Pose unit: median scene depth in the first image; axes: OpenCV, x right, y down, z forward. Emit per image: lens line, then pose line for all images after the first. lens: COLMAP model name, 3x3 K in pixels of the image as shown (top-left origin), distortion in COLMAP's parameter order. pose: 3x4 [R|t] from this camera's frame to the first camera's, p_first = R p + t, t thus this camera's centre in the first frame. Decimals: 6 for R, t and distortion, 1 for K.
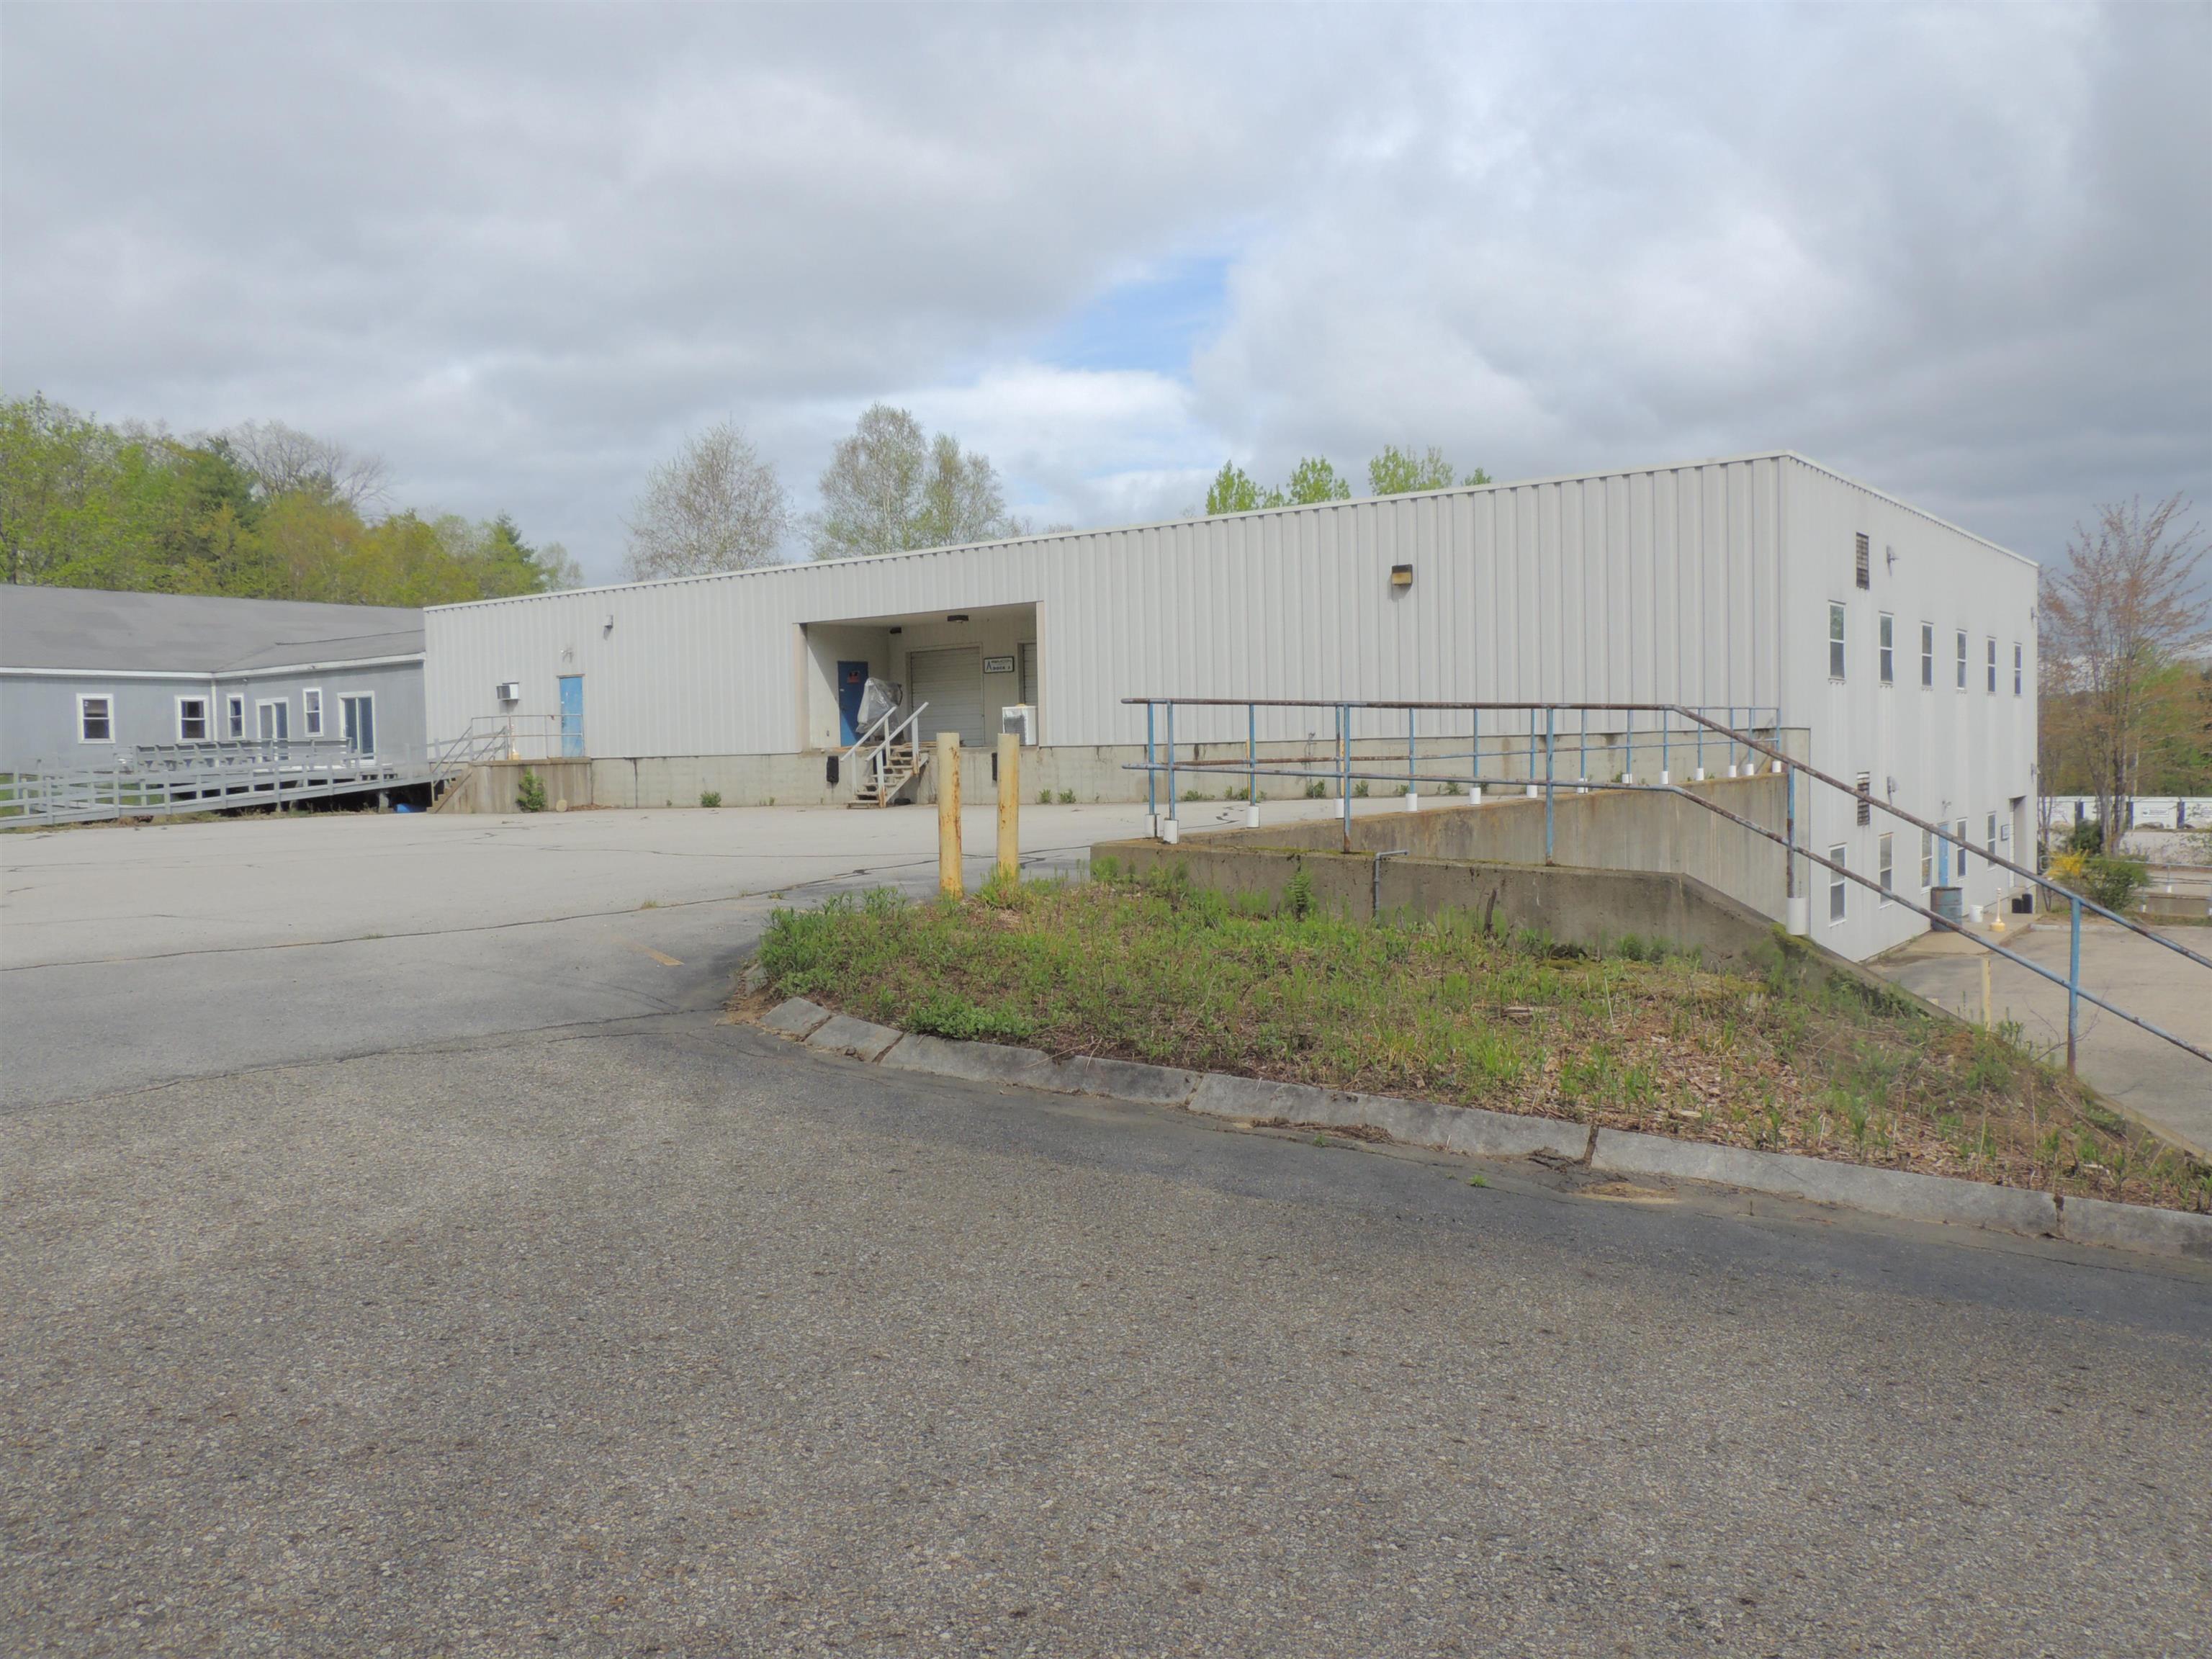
lens RADIAL K [[1781.8, 0, 1106.0], [0, 1781.8, 829.5], [0, 0, 1]] dist [-0.000841, -0.000069]
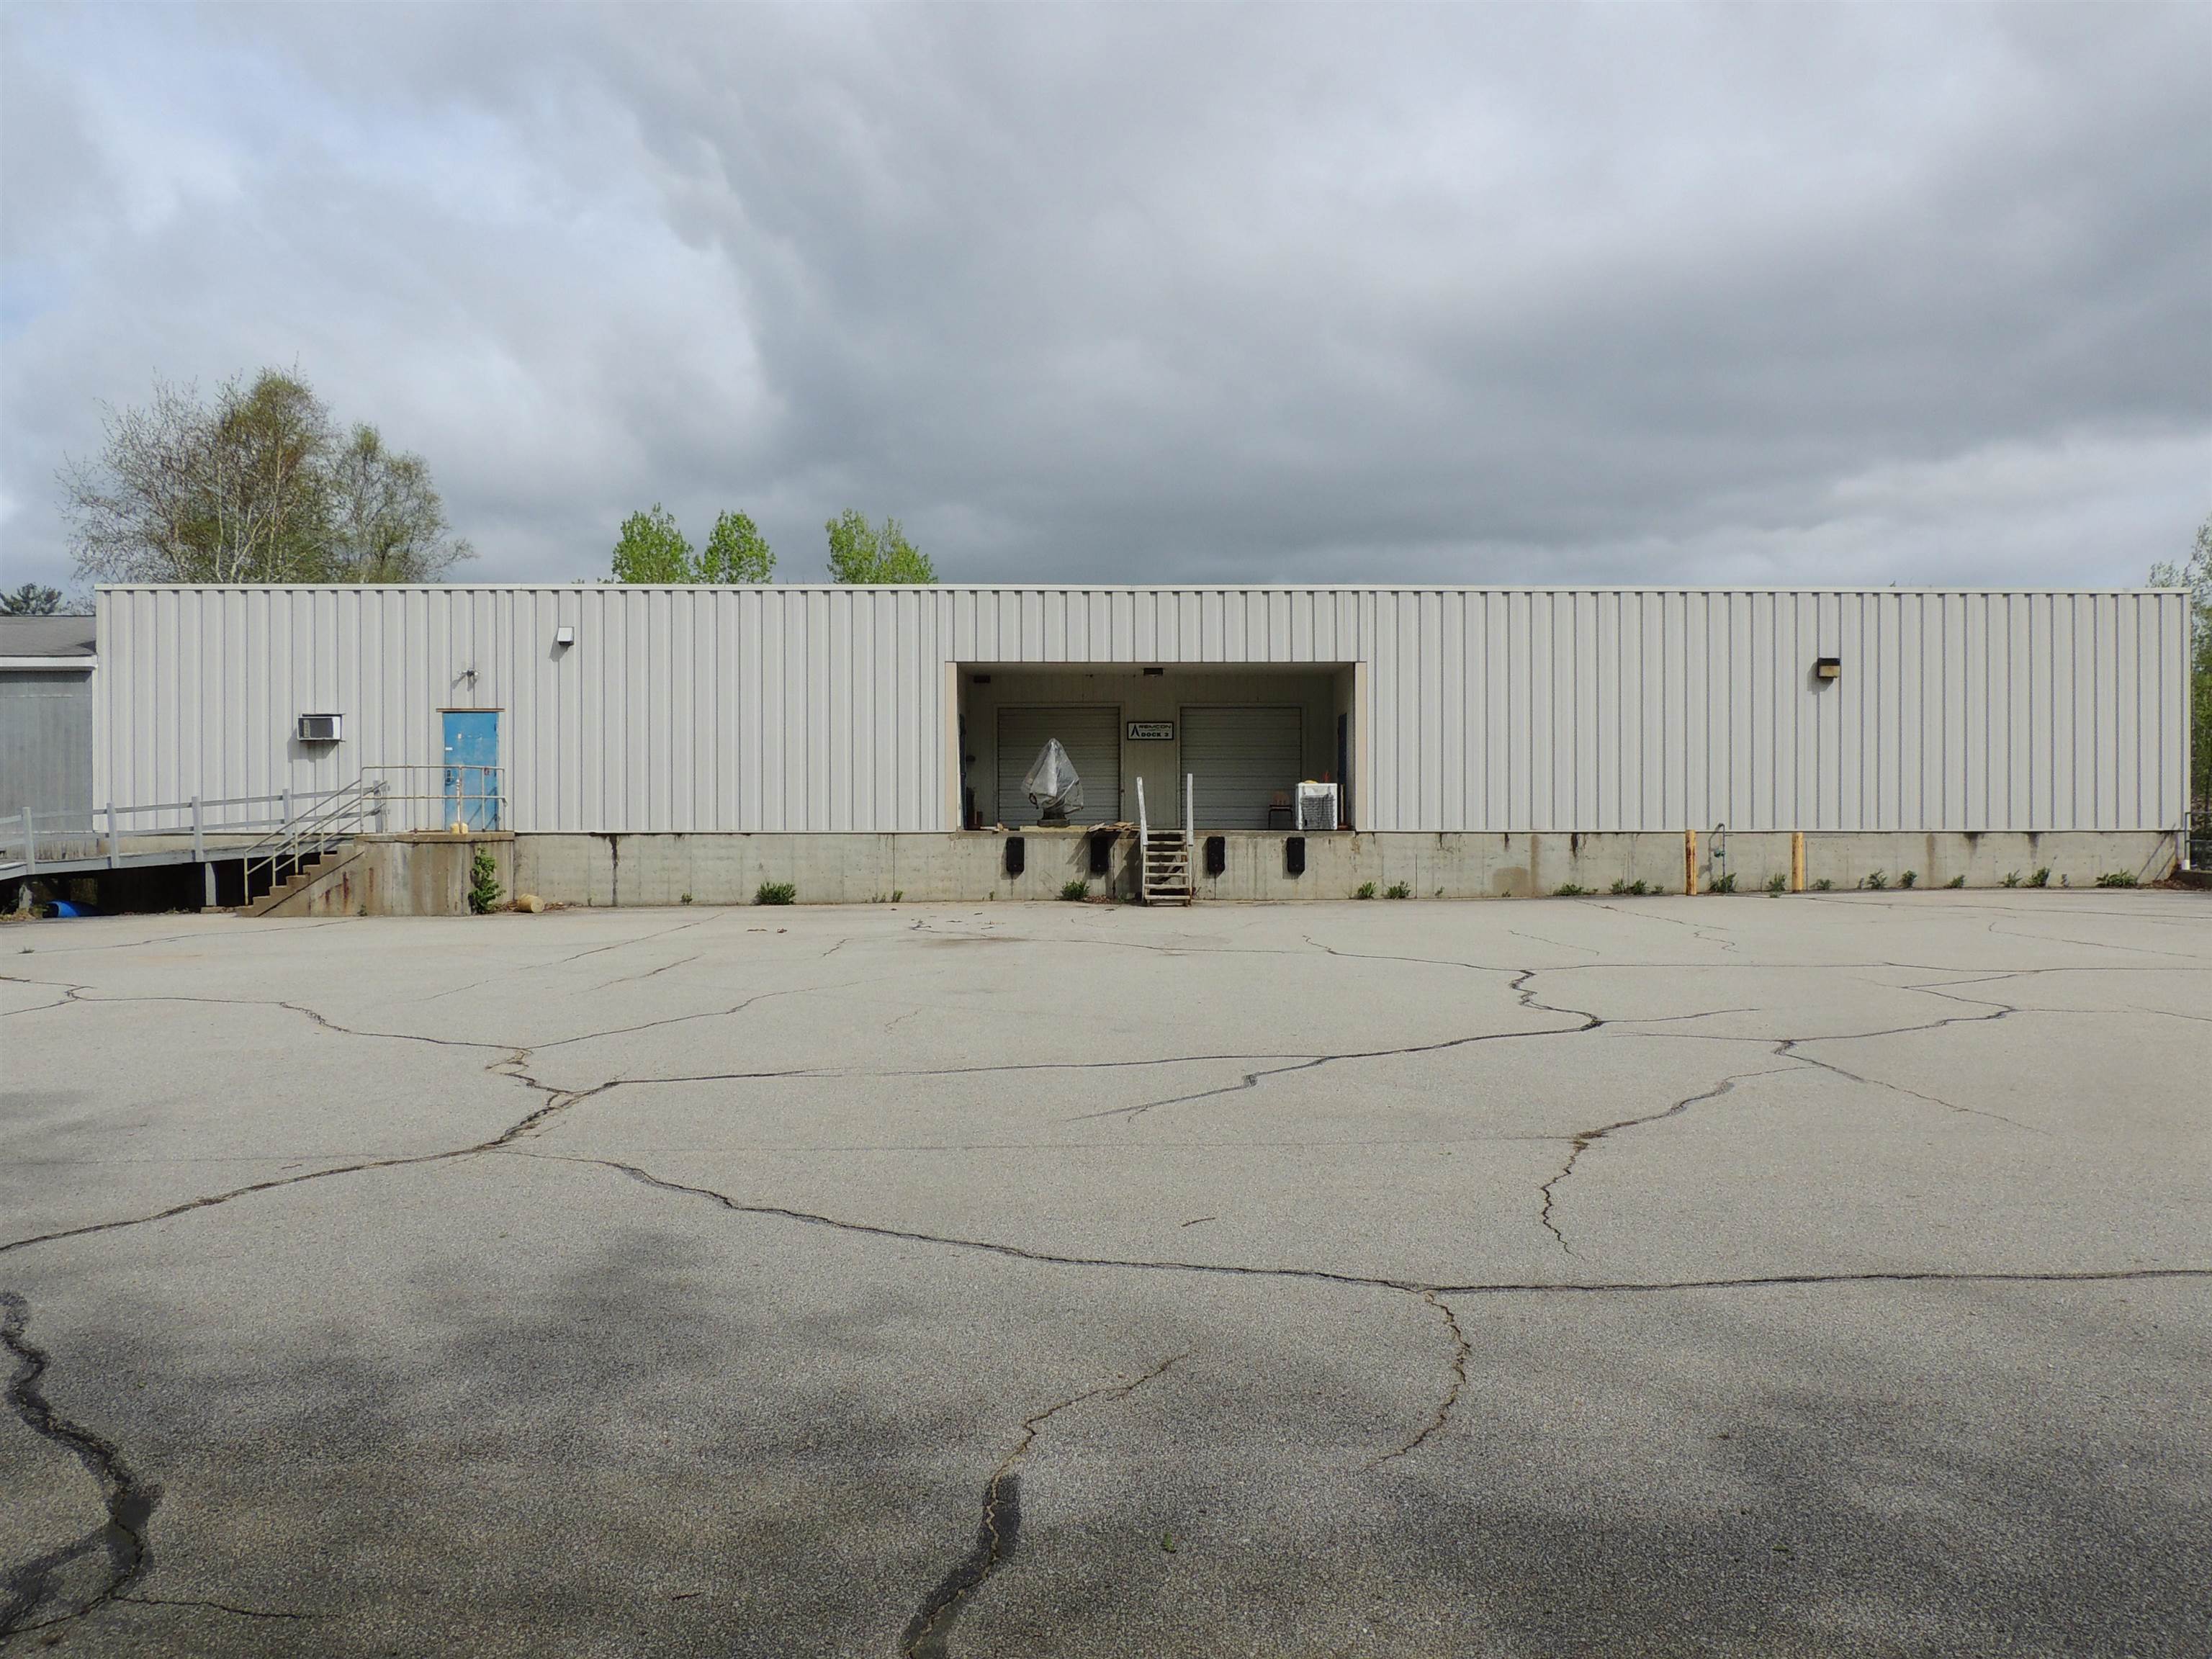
lens RADIAL K [[1816.3, 0, 1106.0], [0, 1816.3, 829.5], [0, 0, 1]] dist [-0.010248, -0.001738]
pose [[0.785886, 0.022439, 0.617964, -0.585184], [0.010137, 0.998740, -0.049156, -0.005652], [-0.618288, 0.044896, 0.784668, 0.348809]]
